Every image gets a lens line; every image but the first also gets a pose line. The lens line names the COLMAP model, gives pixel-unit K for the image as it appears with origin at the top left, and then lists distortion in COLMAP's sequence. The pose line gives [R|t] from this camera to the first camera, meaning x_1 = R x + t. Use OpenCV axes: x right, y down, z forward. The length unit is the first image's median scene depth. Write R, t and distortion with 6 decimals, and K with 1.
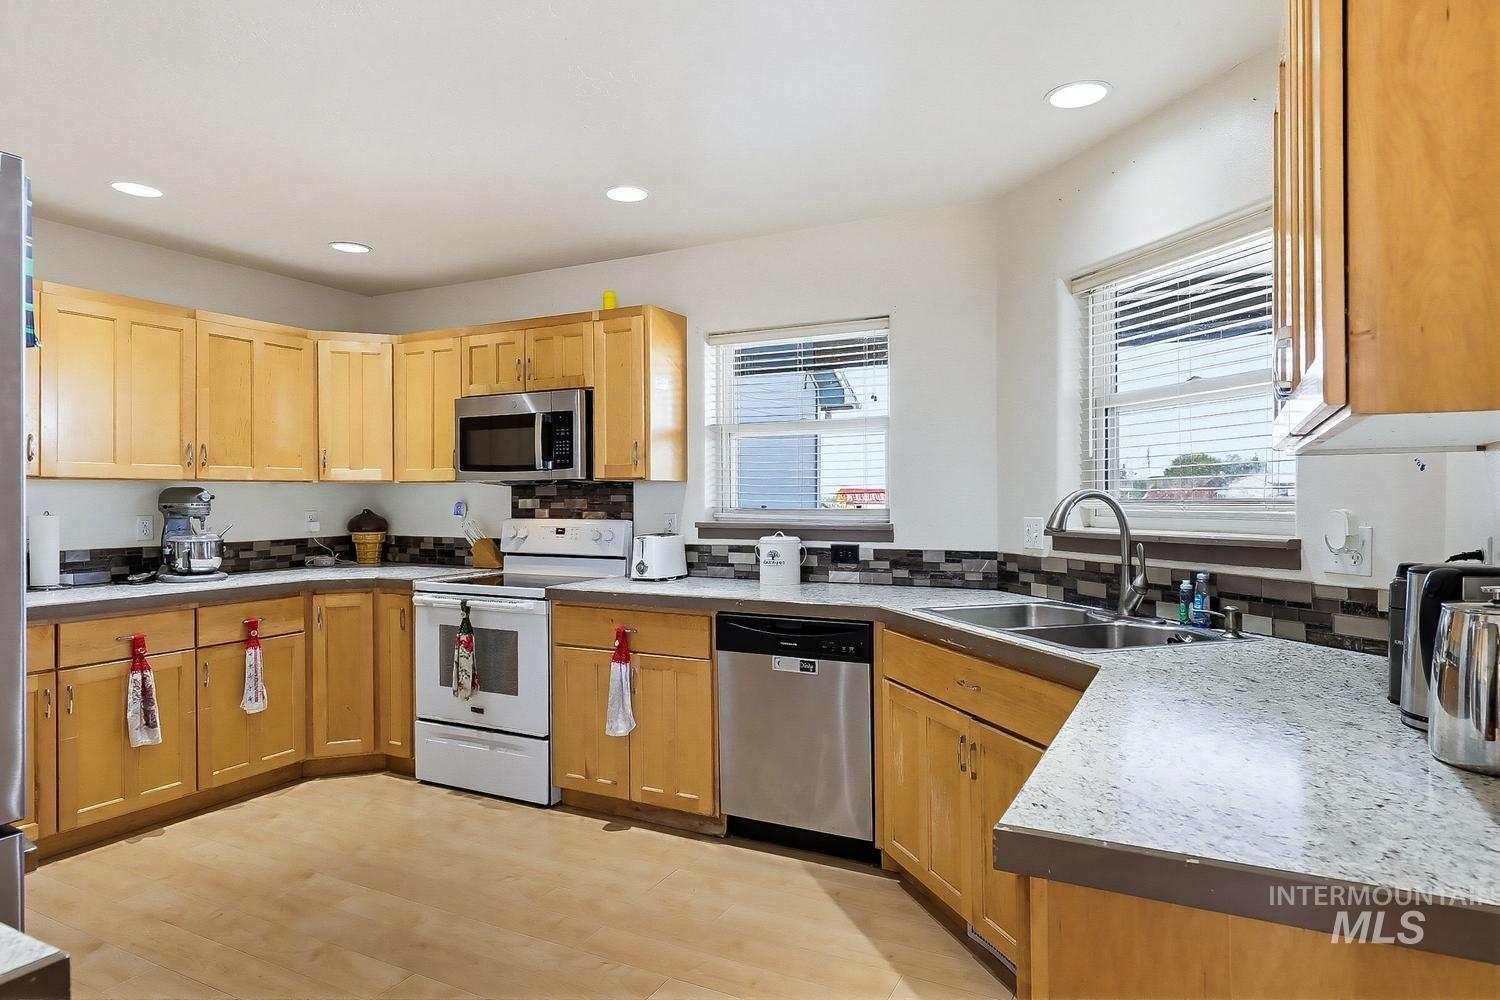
lens RADIAL K [[899.3, 0, 751.4], [0, 899.3, 496.7], [0, 0, 1]] dist [0.026657, 0.001282]
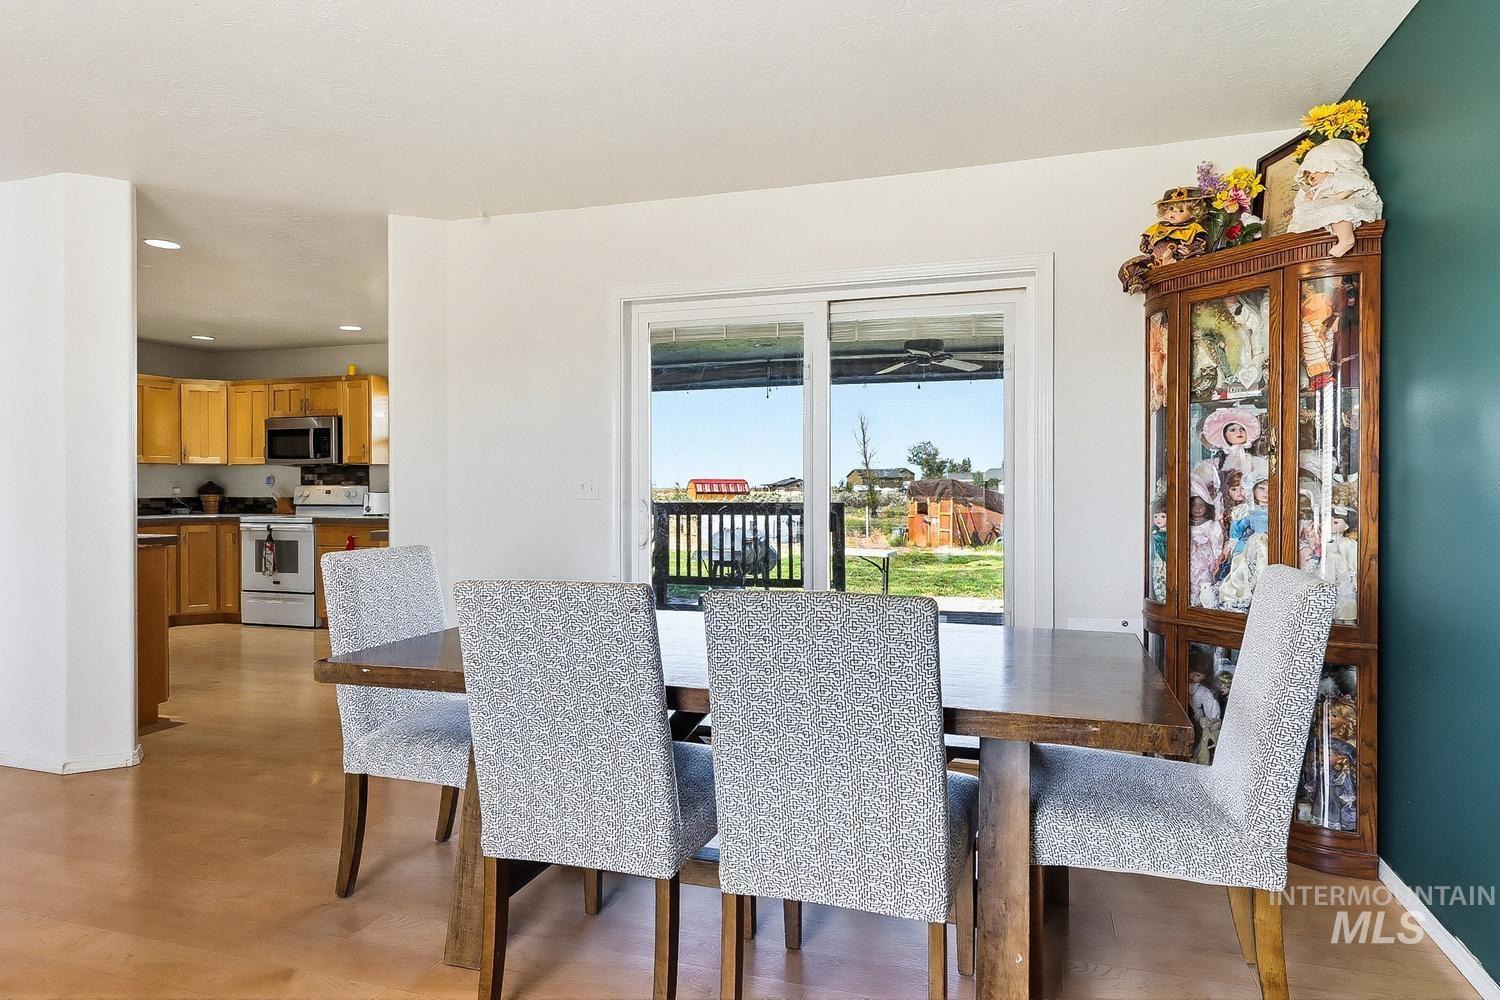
lens RADIAL K [[872.7, 0, 750.2], [0, 872.7, 484.8], [0, 0, 1]] dist [0.027530, 0.000392]
pose [[0.986218, -0.000009, 0.165450, 0.362394], [0.000066, 1.000000, -0.000337, 0.026279], [-0.165450, 0.000344, 0.986218, -0.964821]]
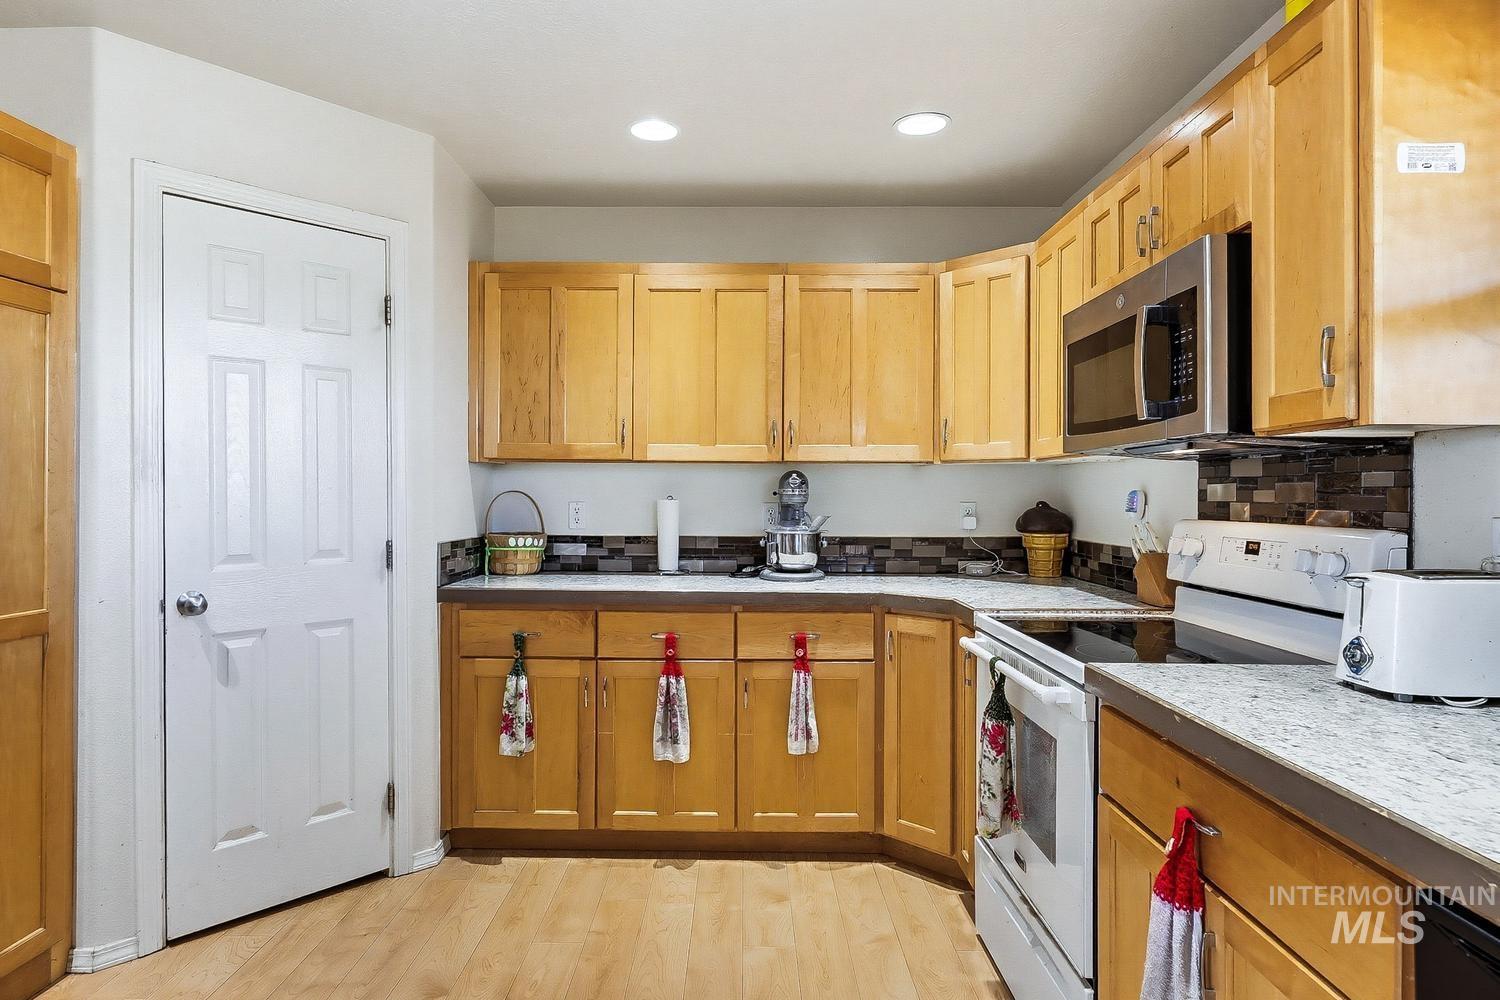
lens RADIAL K [[849.4, 0, 727.9], [0, 849.4, 495.0], [0, 0, 1]] dist [0.018185, -0.000099]
pose [[0.450592, 0.005182, -0.892715, 0.079620], [-0.007659, 0.999969, 0.001939, 0.011439], [0.892697, 0.005963, 0.450617, 0.575473]]
